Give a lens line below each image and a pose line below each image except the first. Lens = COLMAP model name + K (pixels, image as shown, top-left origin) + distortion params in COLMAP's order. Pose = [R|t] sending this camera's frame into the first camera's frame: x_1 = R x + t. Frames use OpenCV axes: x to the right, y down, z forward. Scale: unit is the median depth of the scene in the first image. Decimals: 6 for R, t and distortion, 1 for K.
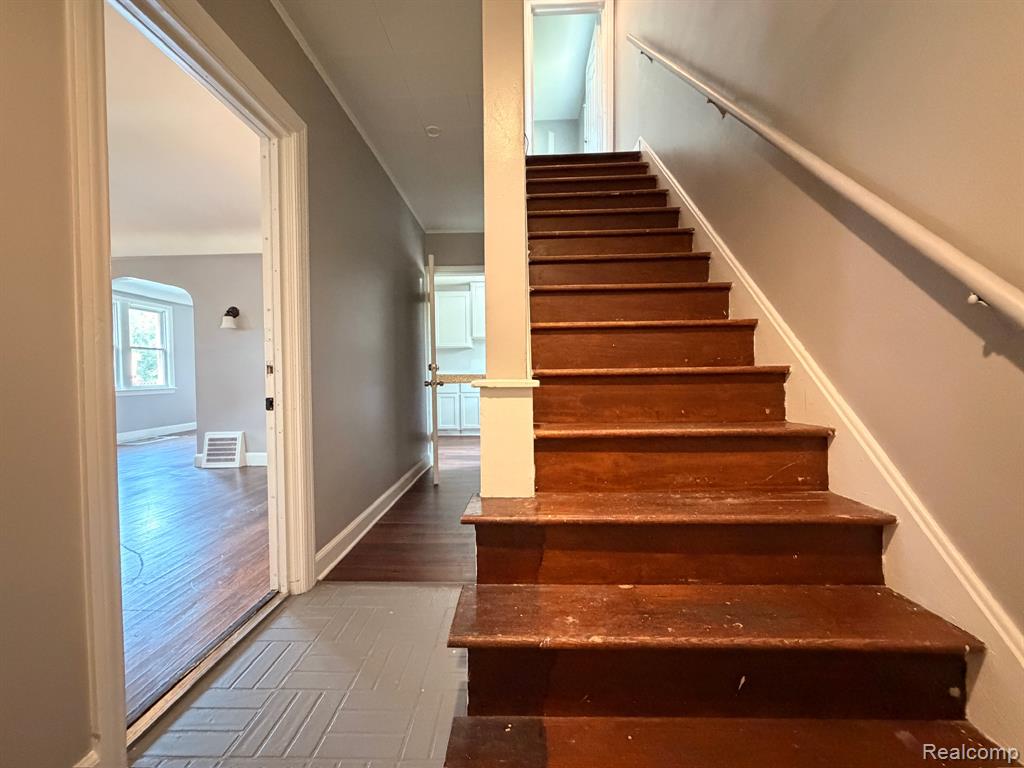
lens RADIAL K [[410.0, 0, 504.6], [0, 410.0, 379.2], [0, 0, 1]] dist [-0.000693, 0.000023]
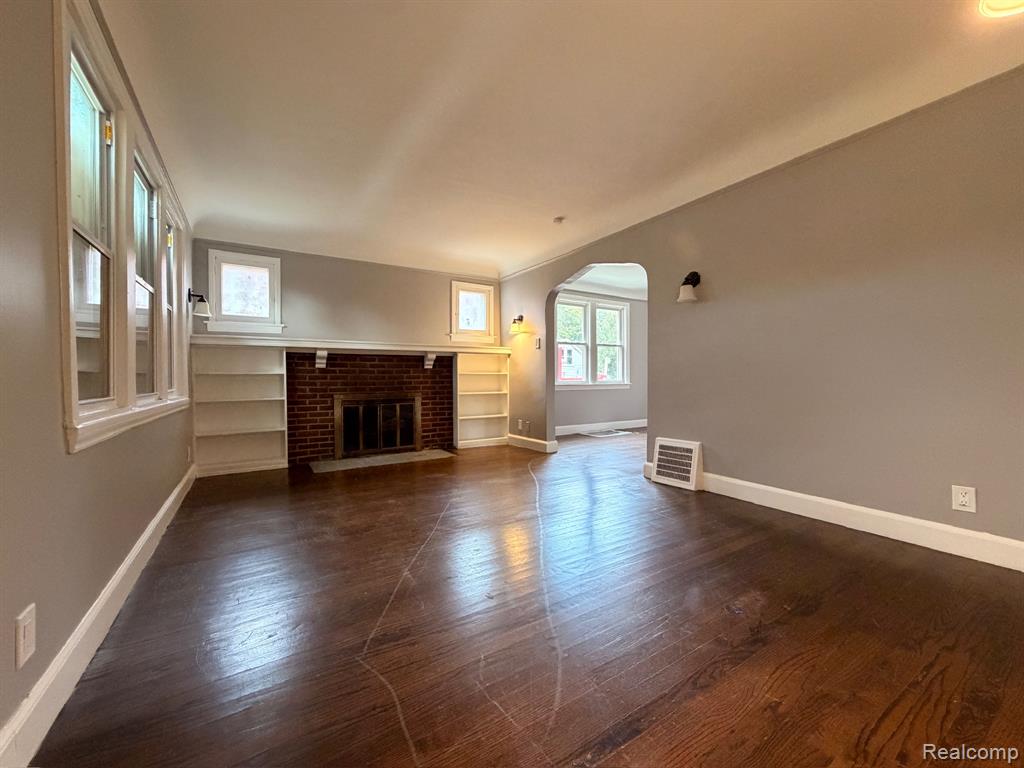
lens RADIAL K [[410.0, 0, 510.2], [0, 410.0, 377.2], [0, 0, 1]] dist [-0.000693, 0.000023]
pose [[0.567161, 0.014828, -0.823473, -0.235276], [-0.025647, 0.999671, 0.000337, 0.020560], [0.823208, 0.020928, 0.567355, 0.309586]]
